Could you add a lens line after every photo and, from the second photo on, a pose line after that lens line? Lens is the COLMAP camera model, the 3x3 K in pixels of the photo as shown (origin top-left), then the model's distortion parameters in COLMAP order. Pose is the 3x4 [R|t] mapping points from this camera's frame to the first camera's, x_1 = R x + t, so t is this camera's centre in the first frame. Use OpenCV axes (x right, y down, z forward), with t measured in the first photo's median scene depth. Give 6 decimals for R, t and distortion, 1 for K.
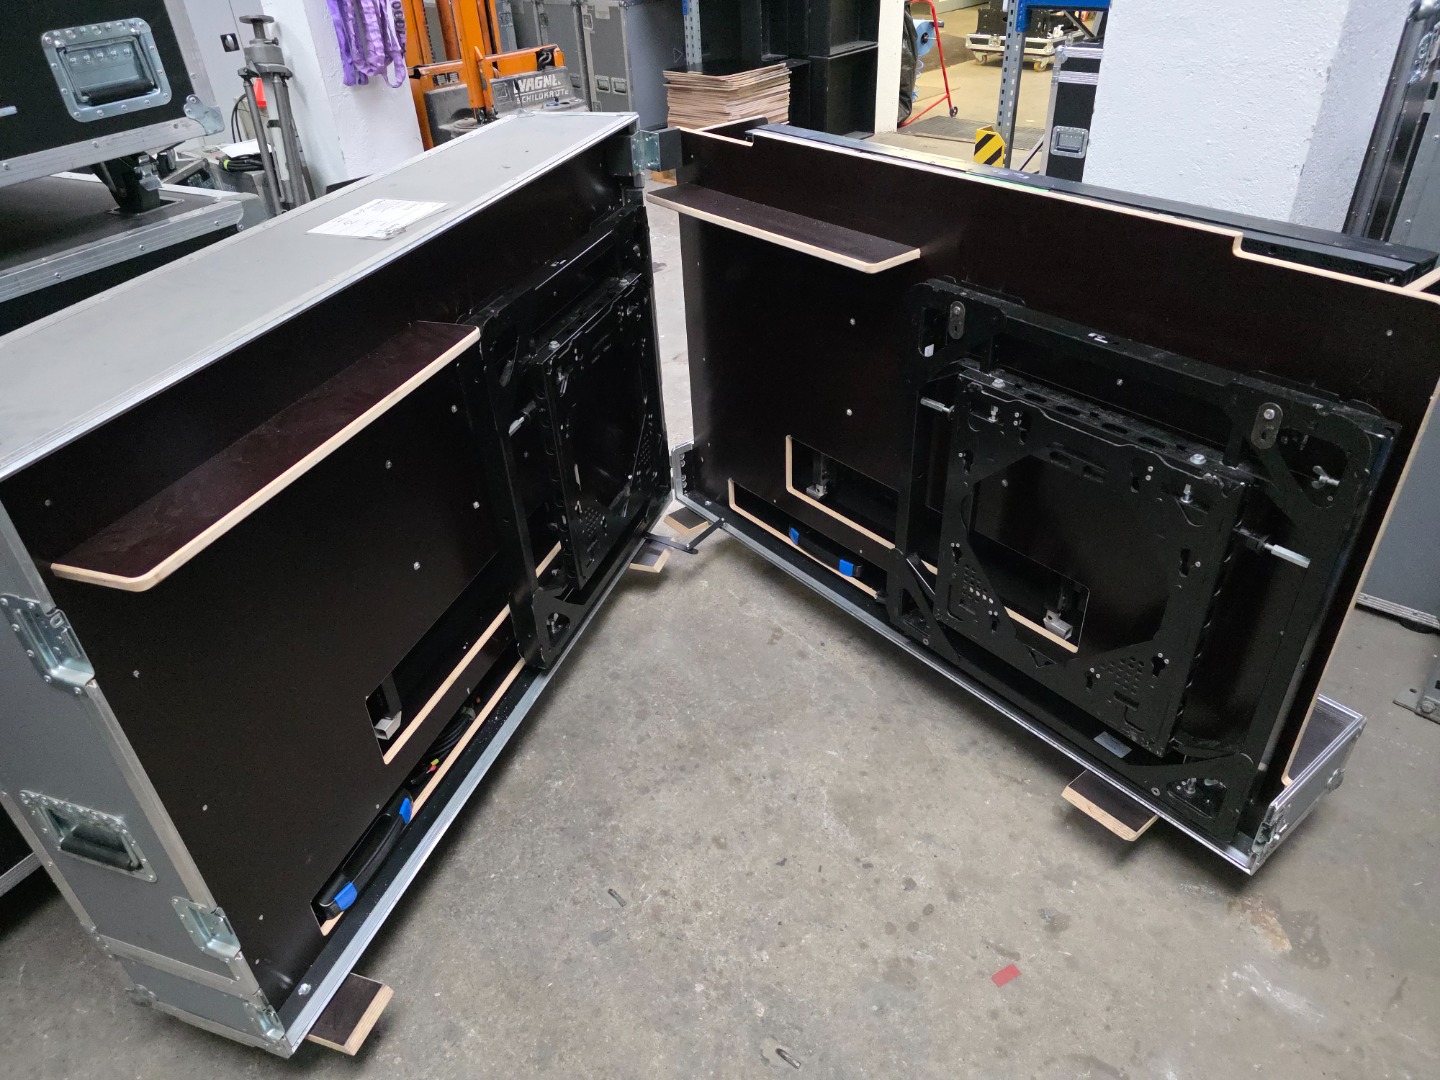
lens RADIAL K [[970.9, 0, 720.0], [0, 970.9, 540.0], [0, 0, 1]] dist [0.056899, -0.045802]
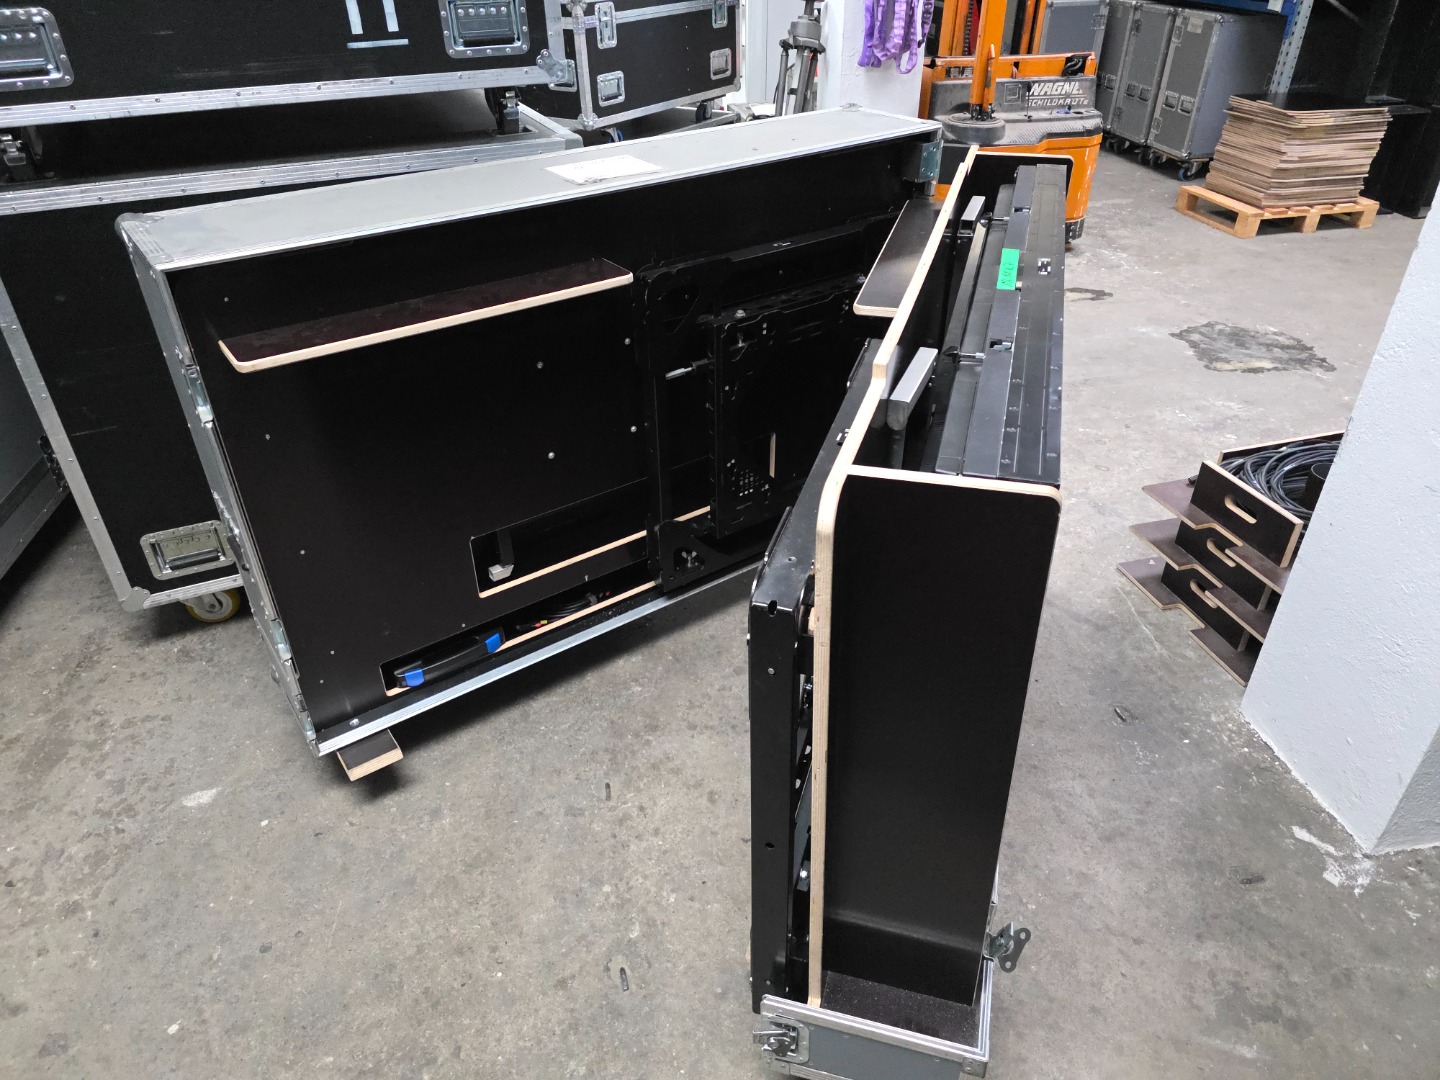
lens RADIAL K [[970.9, 0, 720.0], [0, 970.9, 540.0], [0, 0, 1]] dist [0.056899, -0.045802]
pose [[0.814060, 0.356962, -0.458132, 0.177941], [-0.353319, 0.930444, 0.097156, -0.026434], [0.460947, 0.082776, 0.883558, 0.016225]]
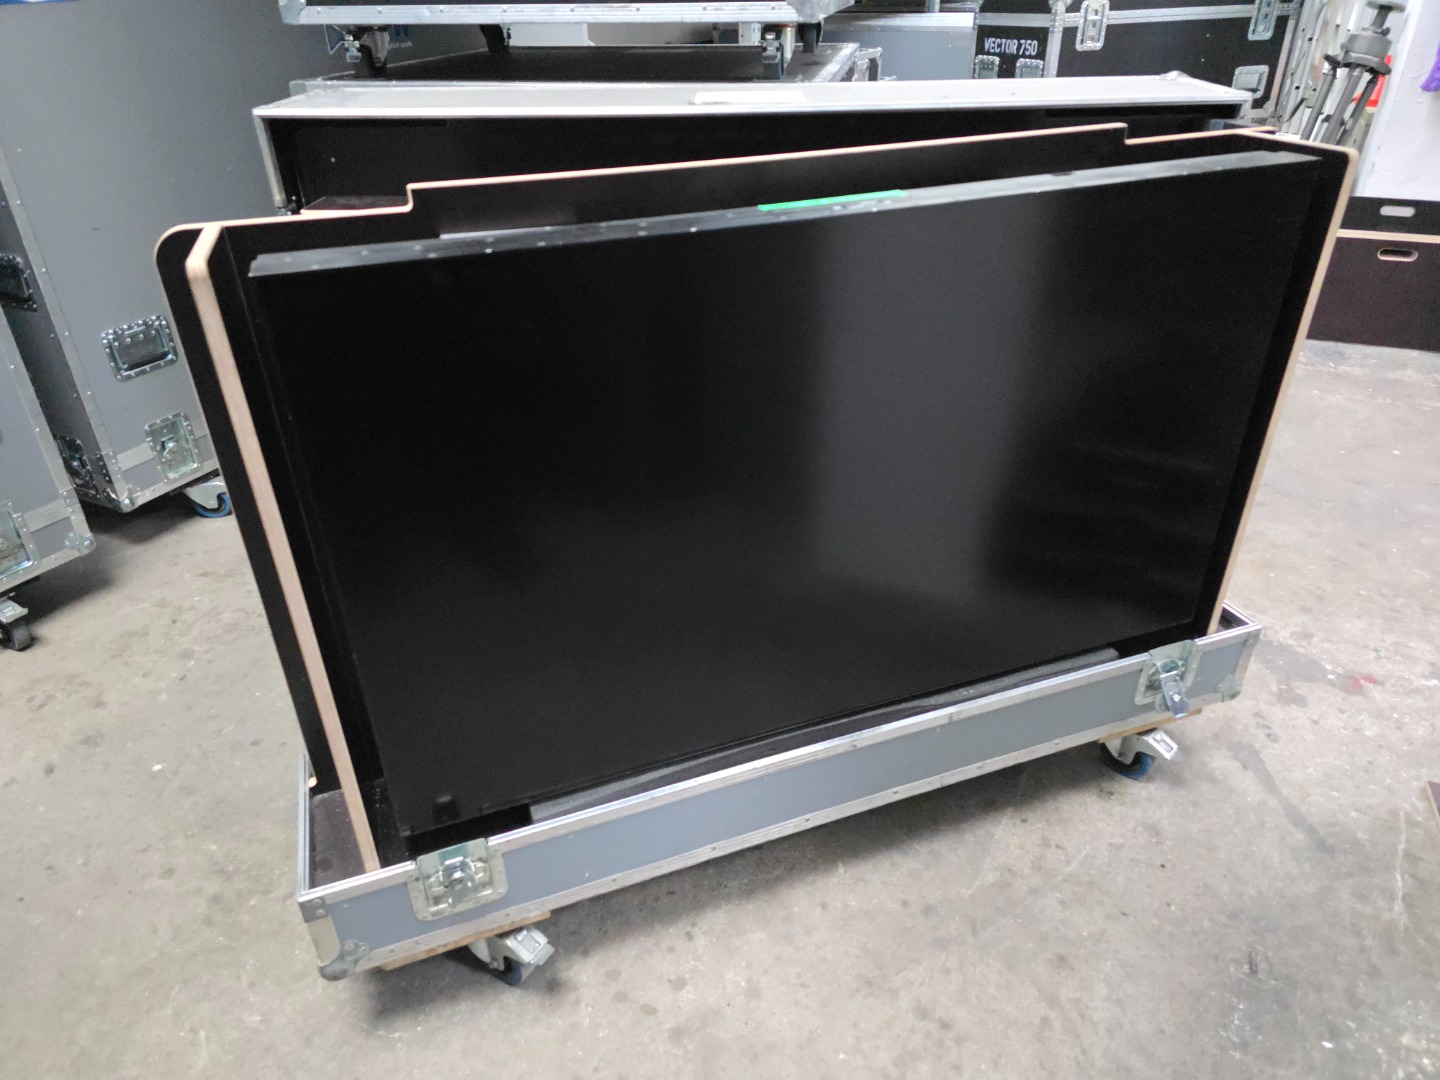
lens RADIAL K [[980.8, 0, 720.0], [0, 980.8, 540.0], [0, 0, 1]] dist [0.055654, -0.038903]
pose [[0.338364, 0.519372, -0.784705, 0.285446], [-0.534671, 0.792320, 0.293862, -0.088825], [0.774362, 0.320127, 0.545786, 0.194740]]
